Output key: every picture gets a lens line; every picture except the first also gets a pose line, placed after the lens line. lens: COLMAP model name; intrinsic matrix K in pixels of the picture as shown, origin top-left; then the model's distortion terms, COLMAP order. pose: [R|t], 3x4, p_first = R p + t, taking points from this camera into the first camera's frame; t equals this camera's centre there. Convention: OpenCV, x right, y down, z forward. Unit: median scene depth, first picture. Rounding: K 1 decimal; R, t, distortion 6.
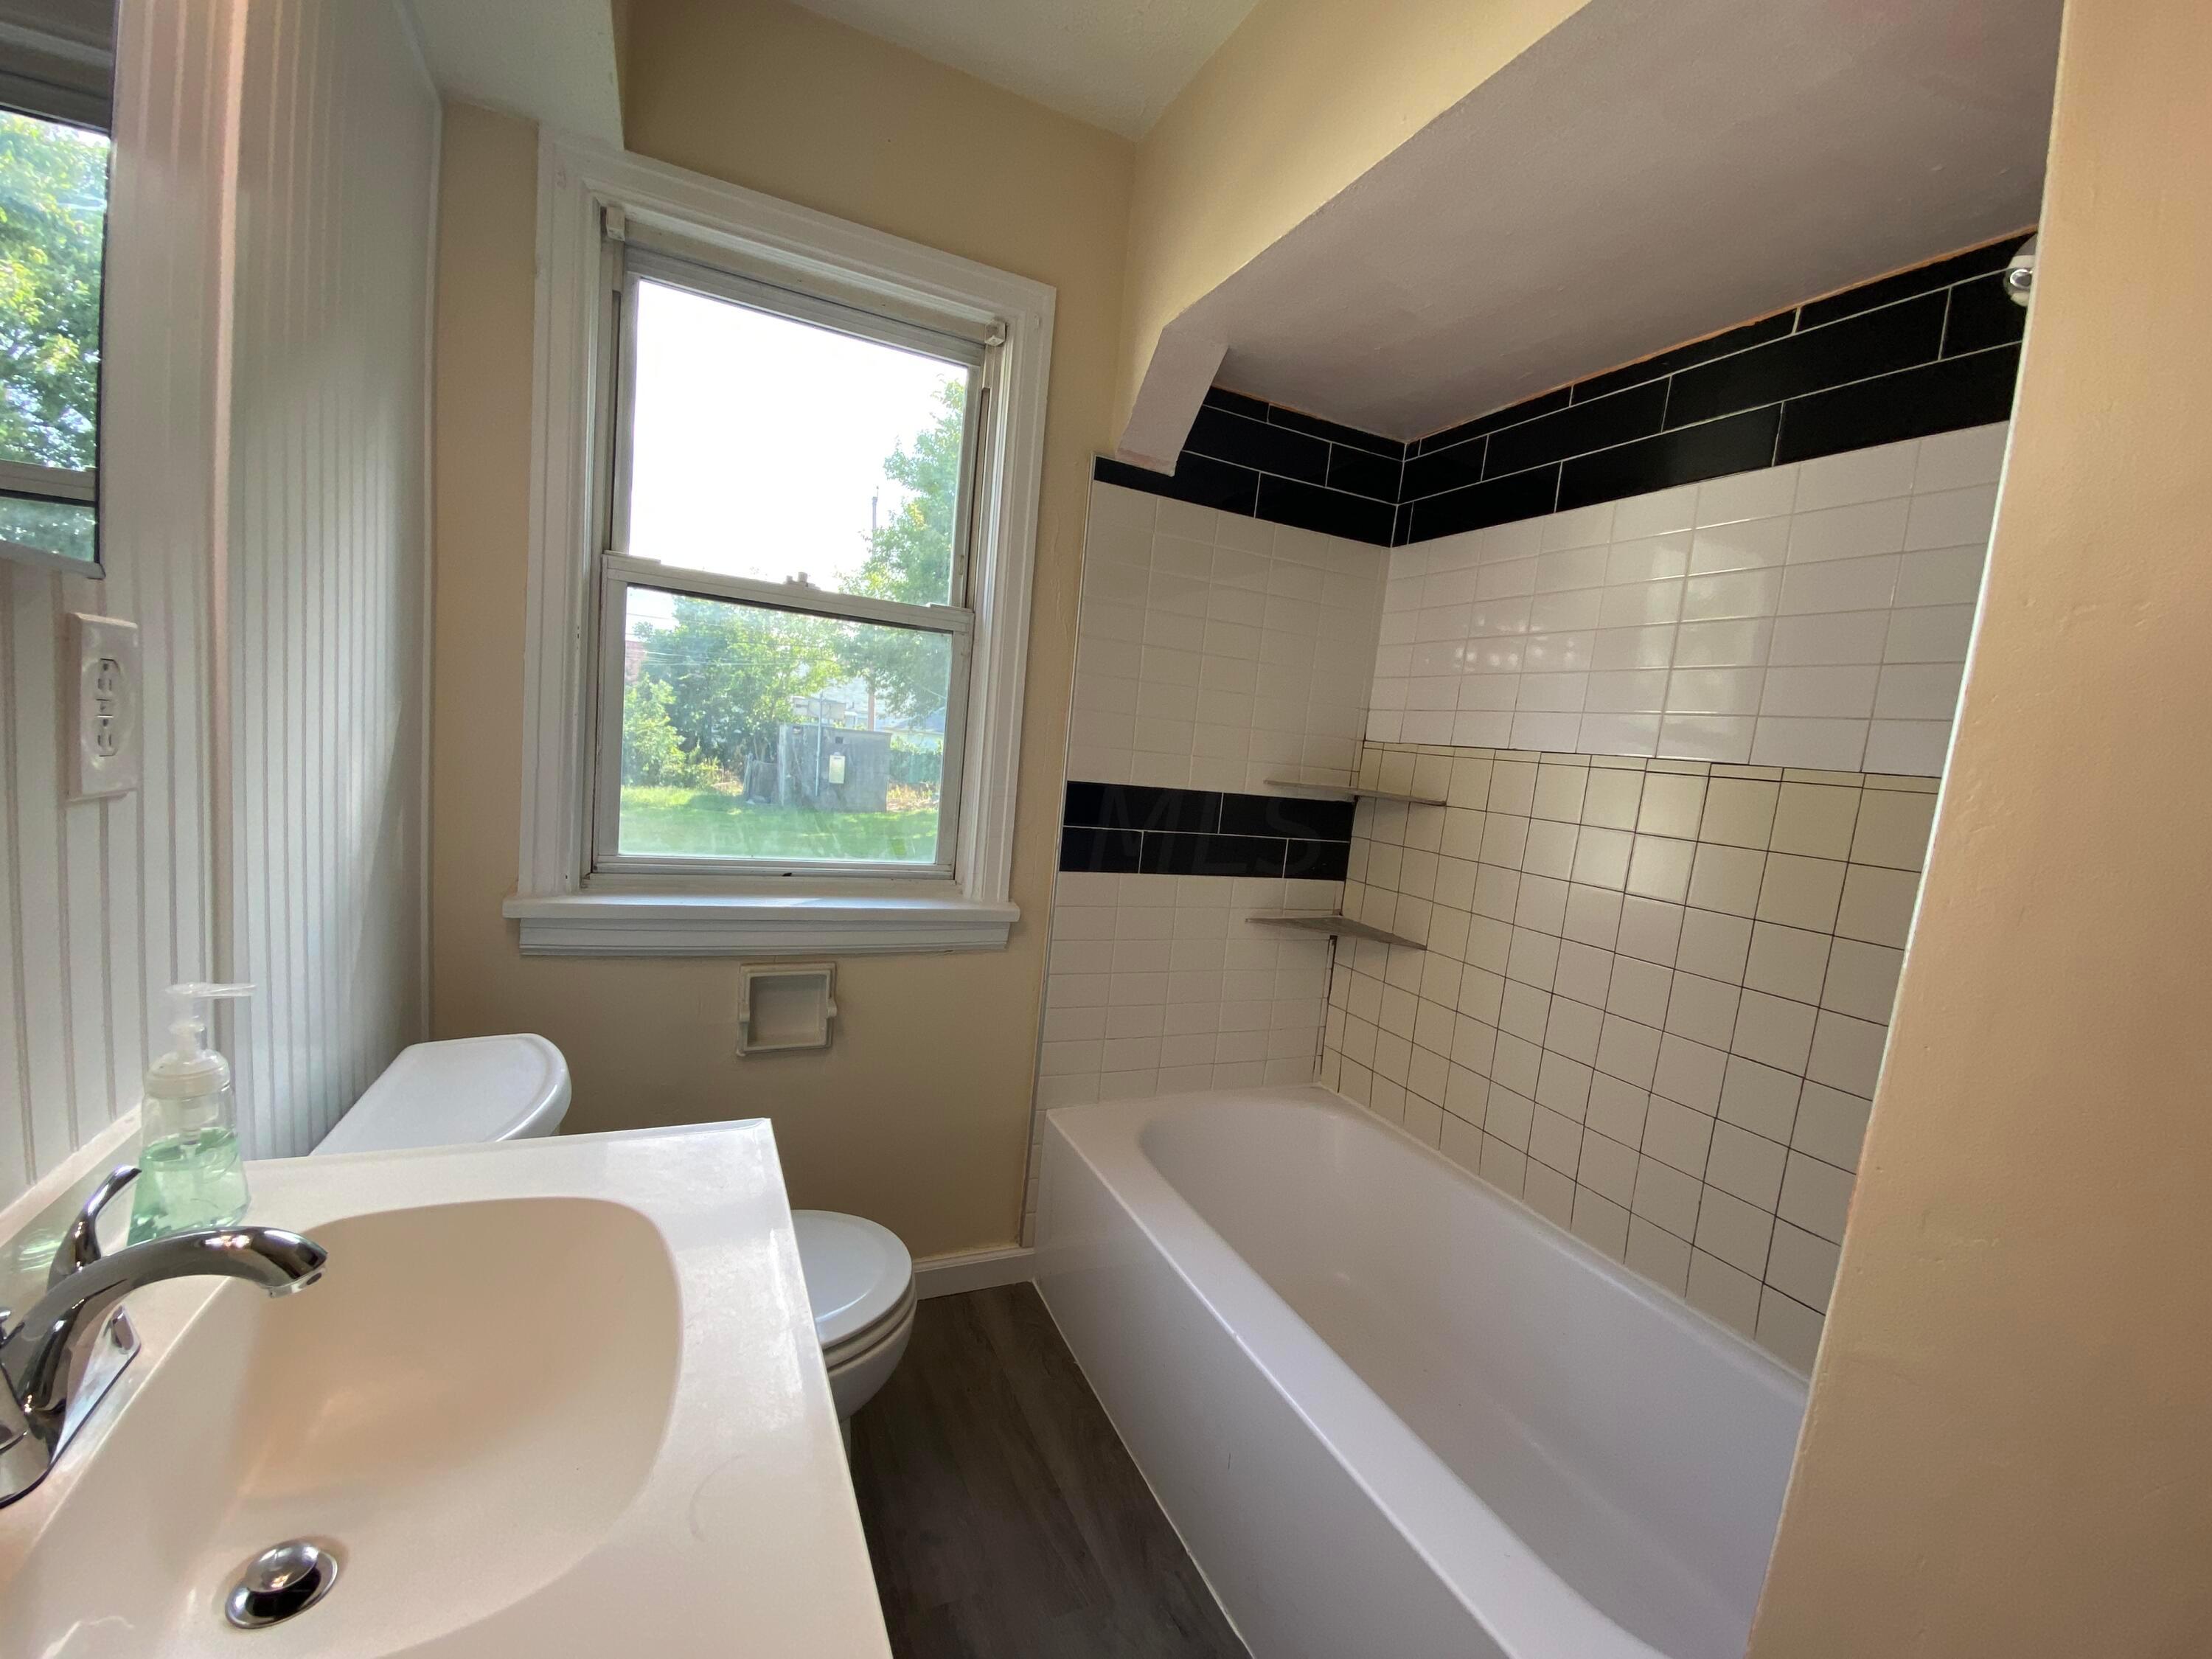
lens RADIAL K [[868.1, 0, 1103.6], [0, 868.1, 840.9], [0, 0, 1]] dist [-0.000691, -0.018164]
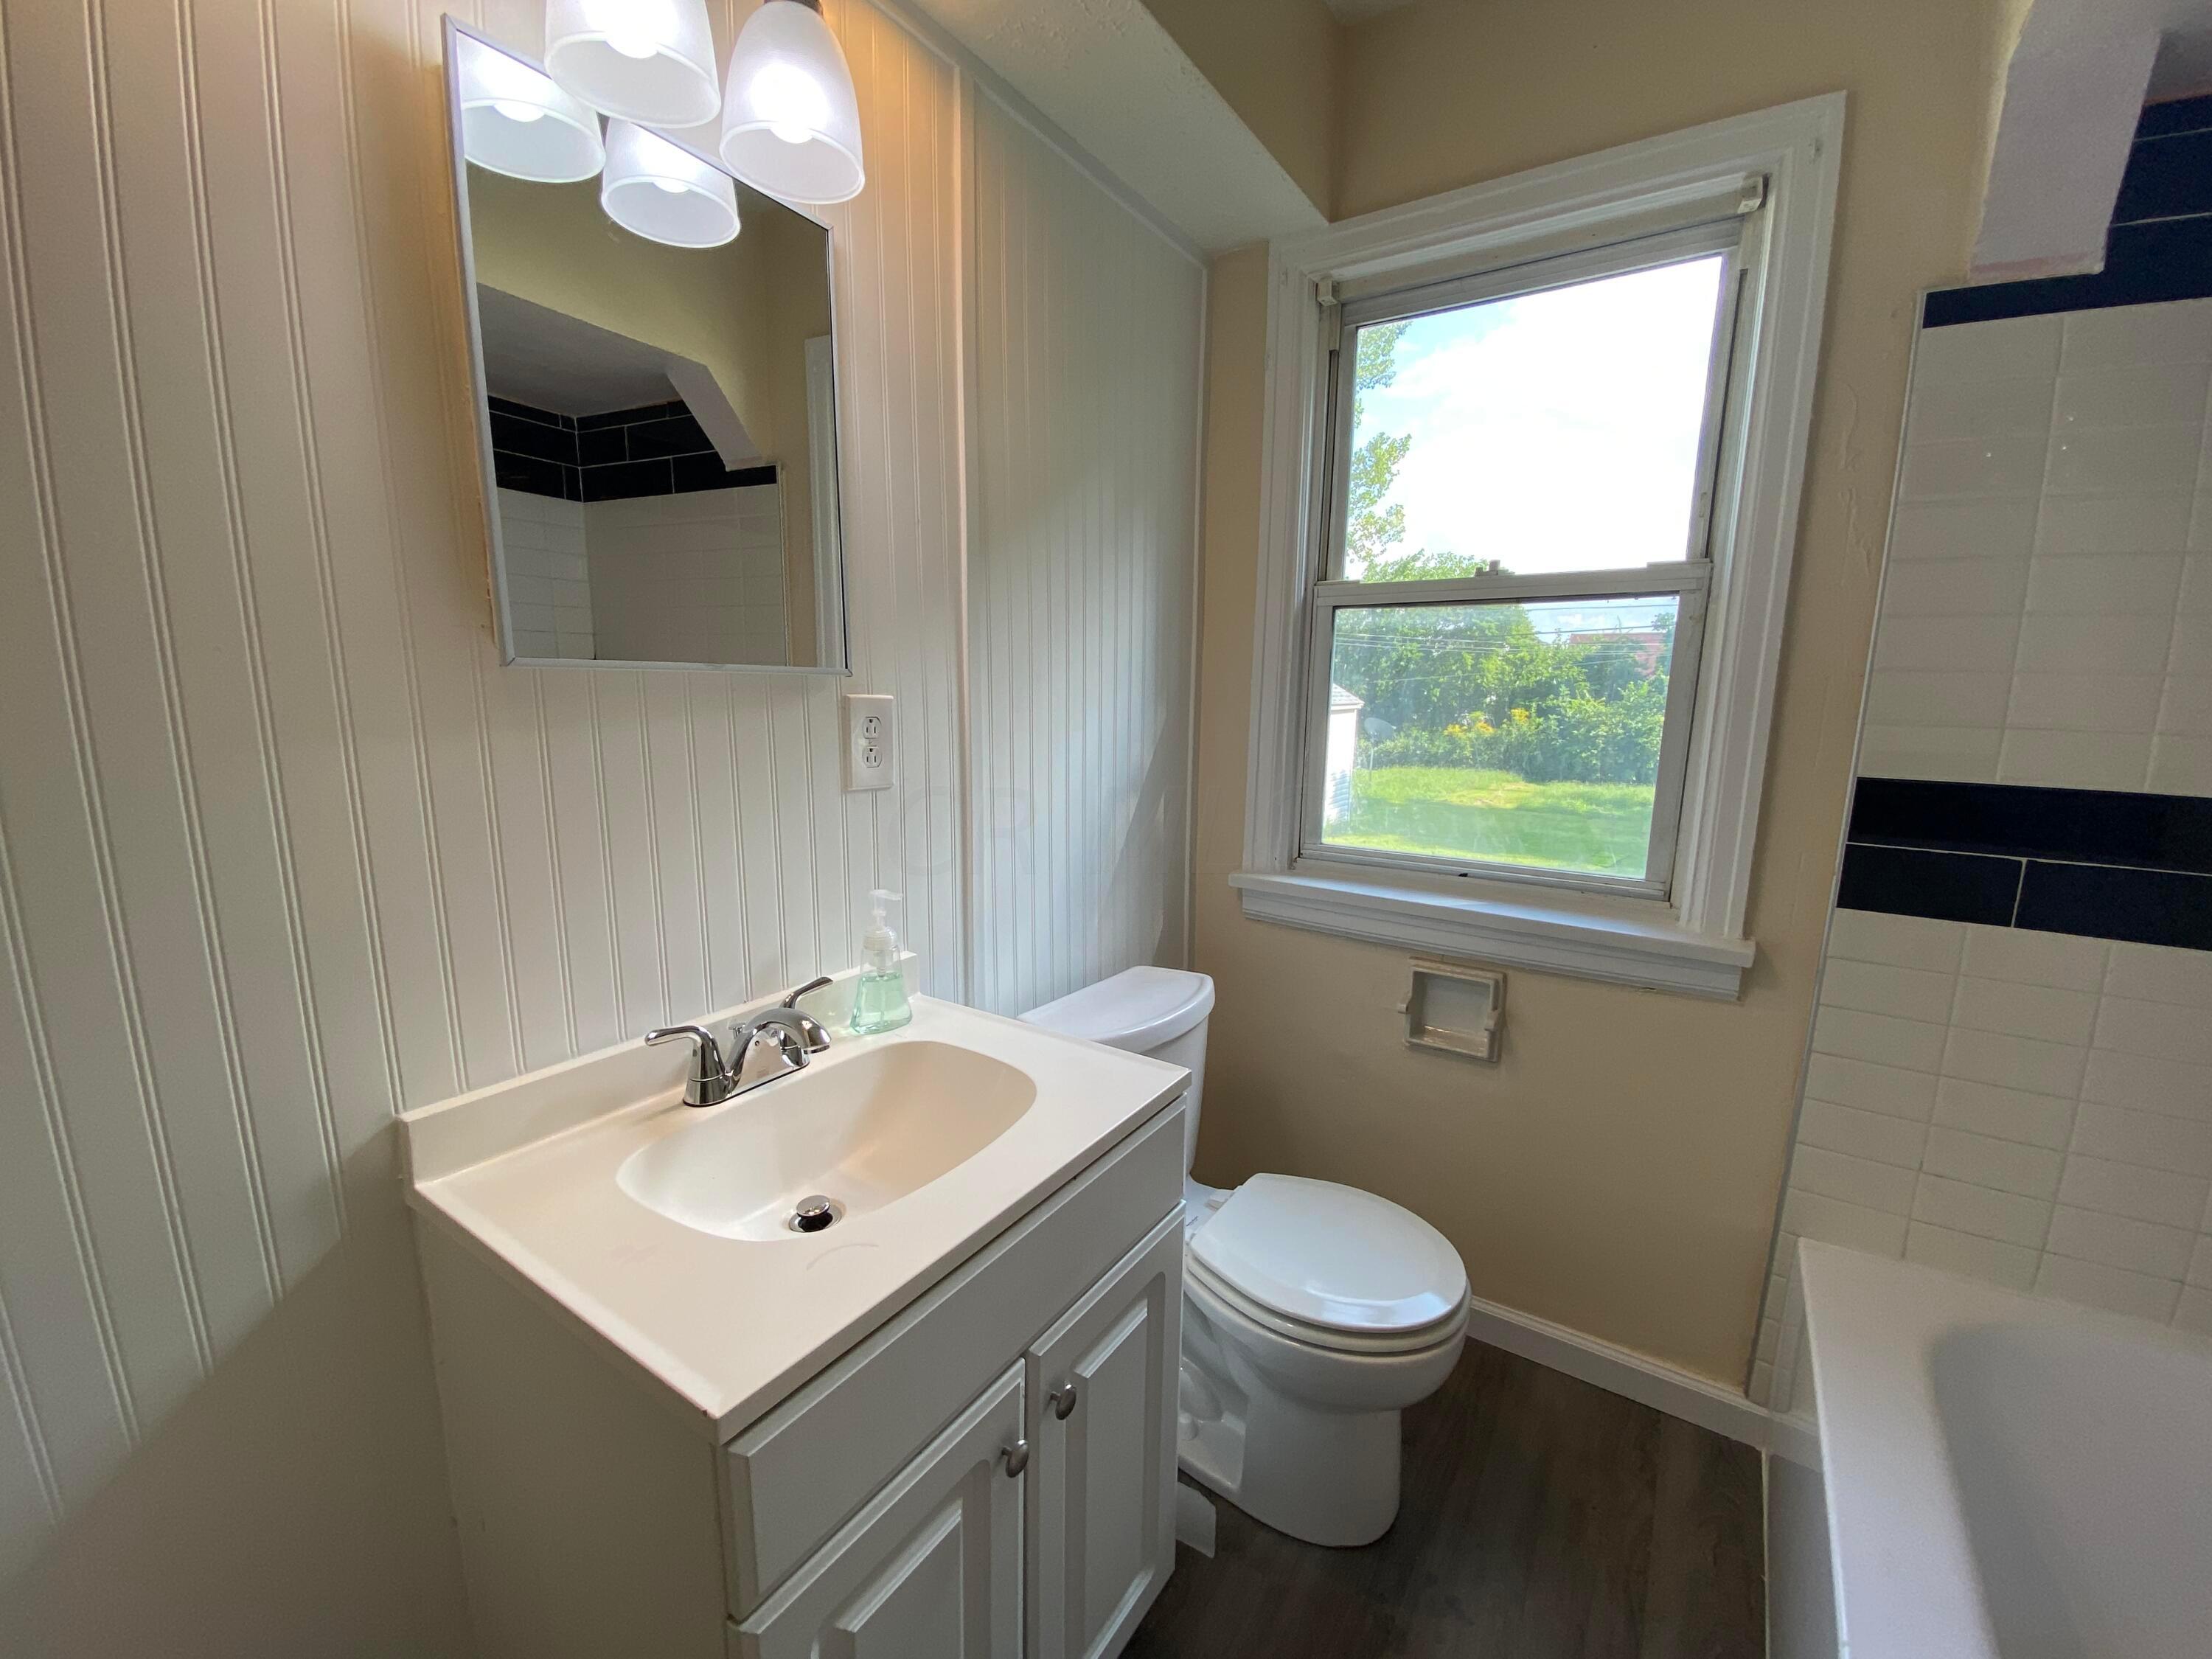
lens RADIAL K [[882.6, 0, 1099.4], [0, 882.6, 840.0], [0, 0, 1]] dist [-0.026817, -0.005415]
pose [[0.499703, 0.057629, -0.864277, 0.277773], [-0.055570, 0.997862, 0.034407, -0.011266], [0.864412, 0.030835, 0.501837, 0.148594]]
